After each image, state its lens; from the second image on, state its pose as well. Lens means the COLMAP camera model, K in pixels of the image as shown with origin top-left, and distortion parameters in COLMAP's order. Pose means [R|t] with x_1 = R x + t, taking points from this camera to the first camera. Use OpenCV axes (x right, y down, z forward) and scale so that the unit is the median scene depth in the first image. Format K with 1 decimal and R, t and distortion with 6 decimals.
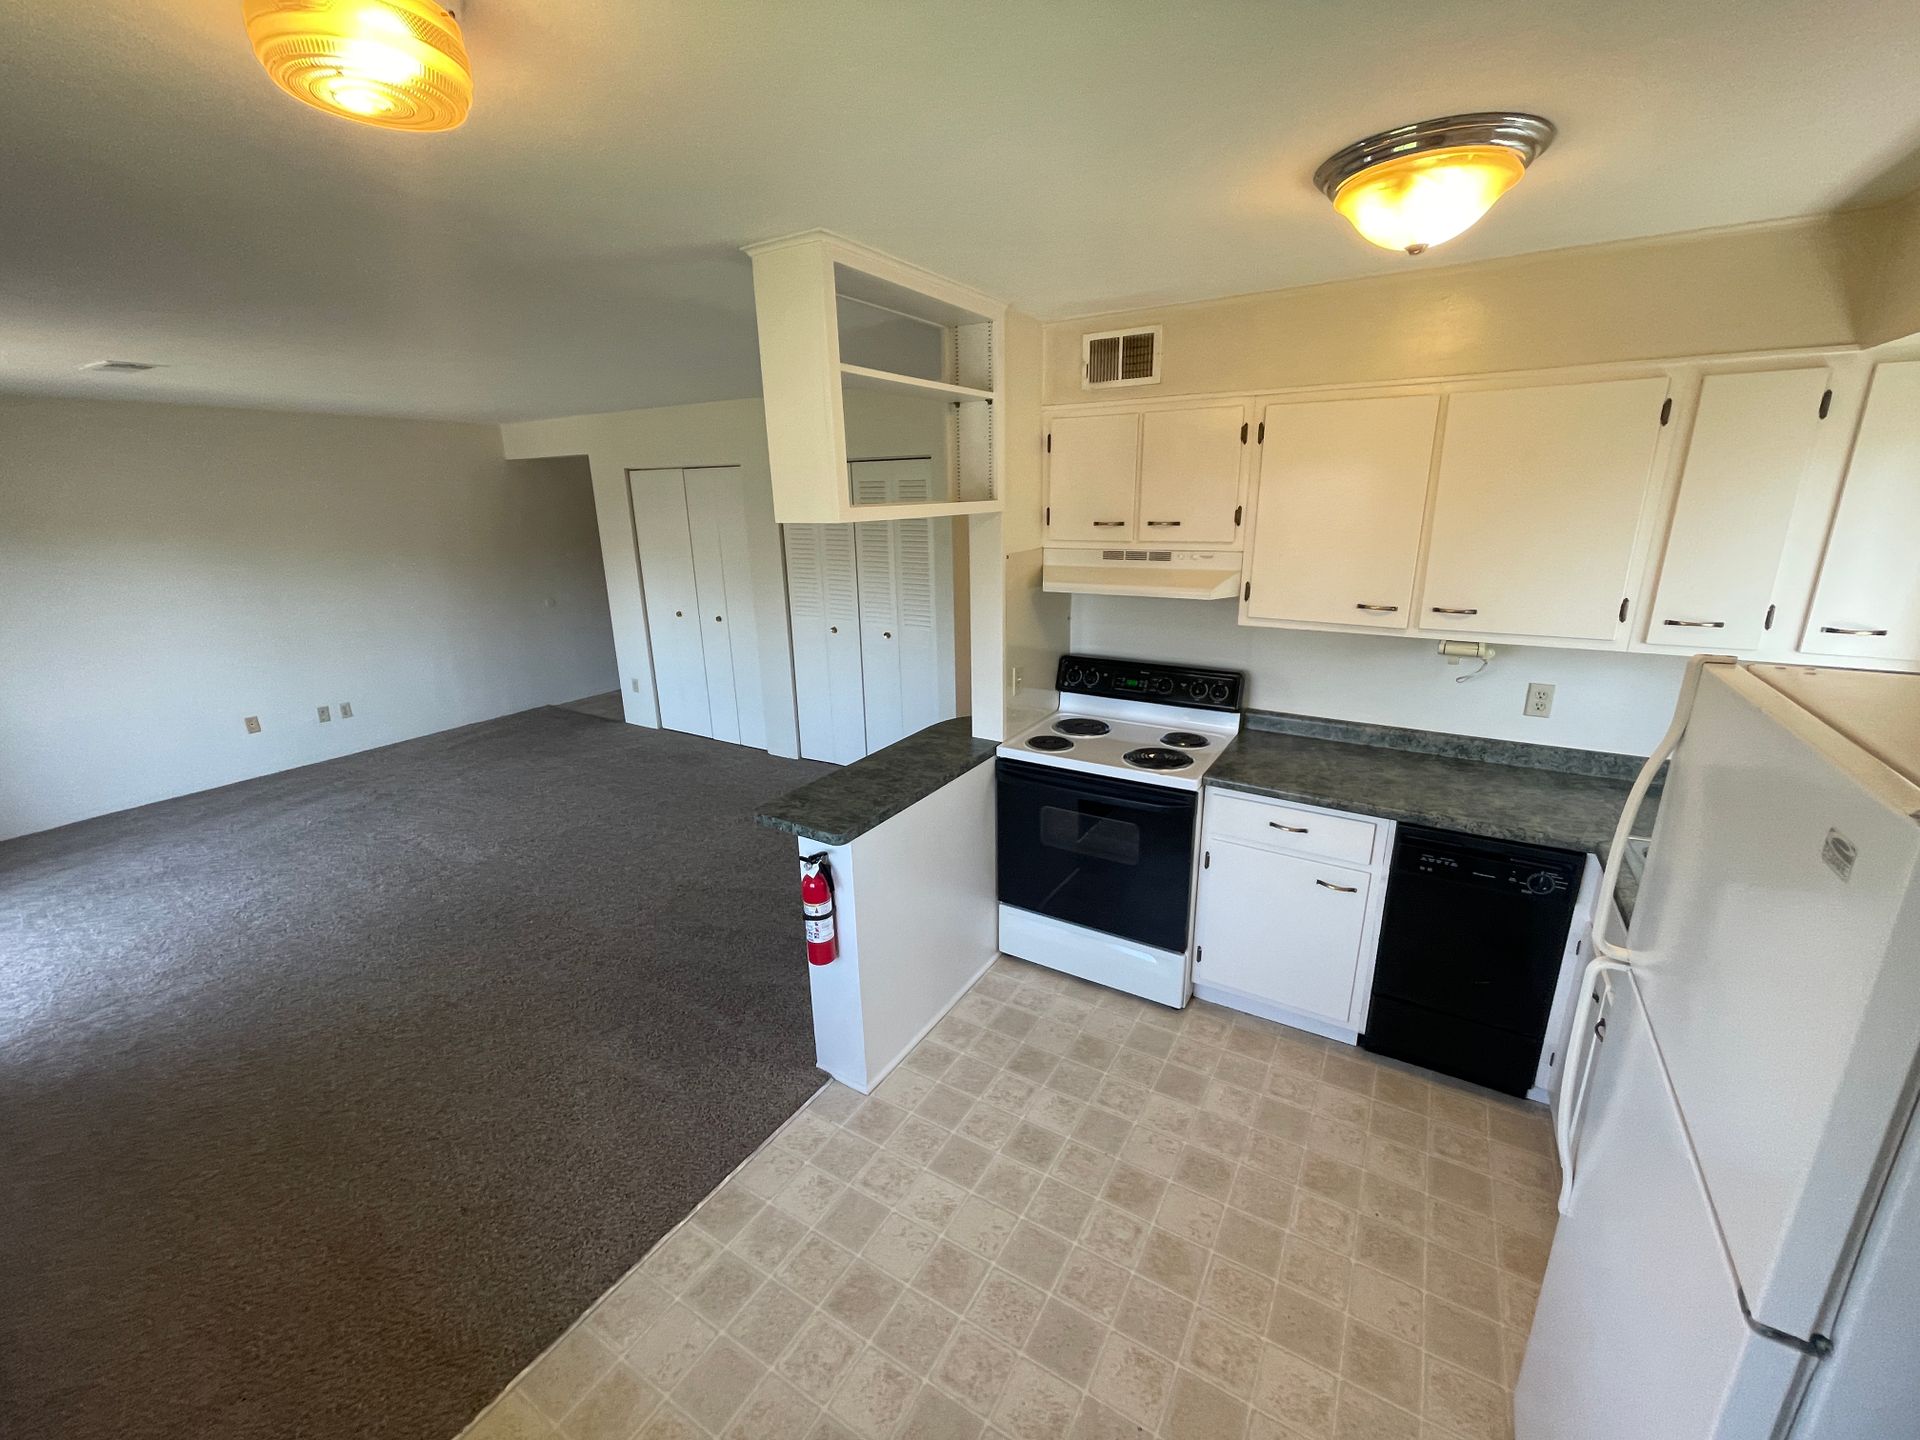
lens RADIAL K [[775.2, 0, 948.8], [0, 775.2, 714.7], [0, 0, 1]] dist [-0.000284, 0.000043]
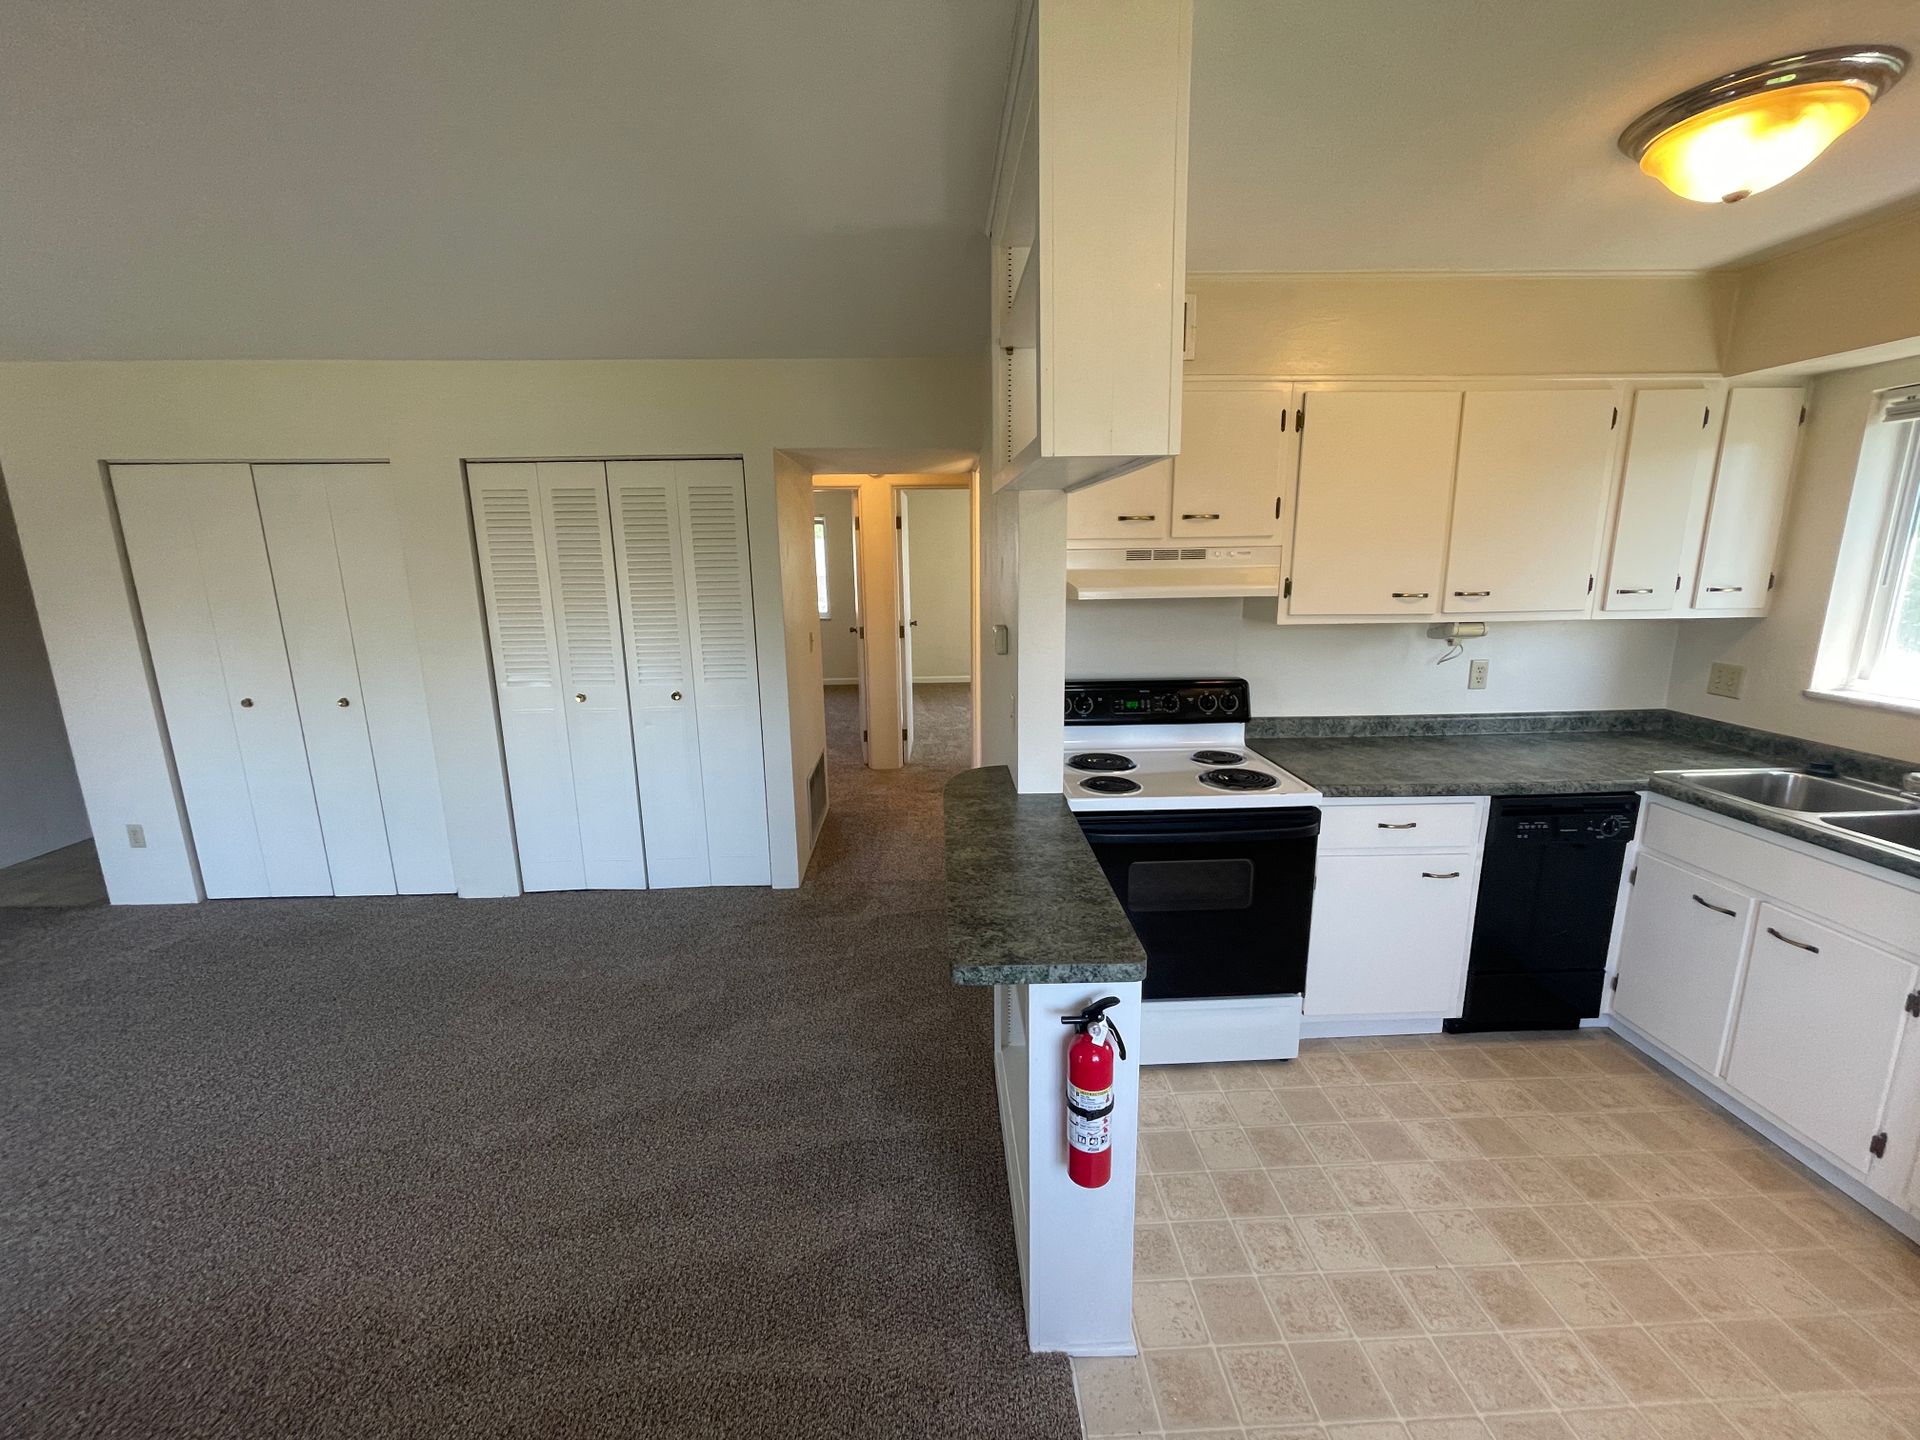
lens RADIAL K [[775.2, 0, 960.4], [0, 775.2, 716.4], [0, 0, 1]] dist [-0.000284, 0.000043]
pose [[0.833833, -0.108474, 0.541253, -0.480017], [0.150702, 0.987989, -0.034160, -0.032826], [-0.531047, 0.110052, 0.840165, 0.441989]]
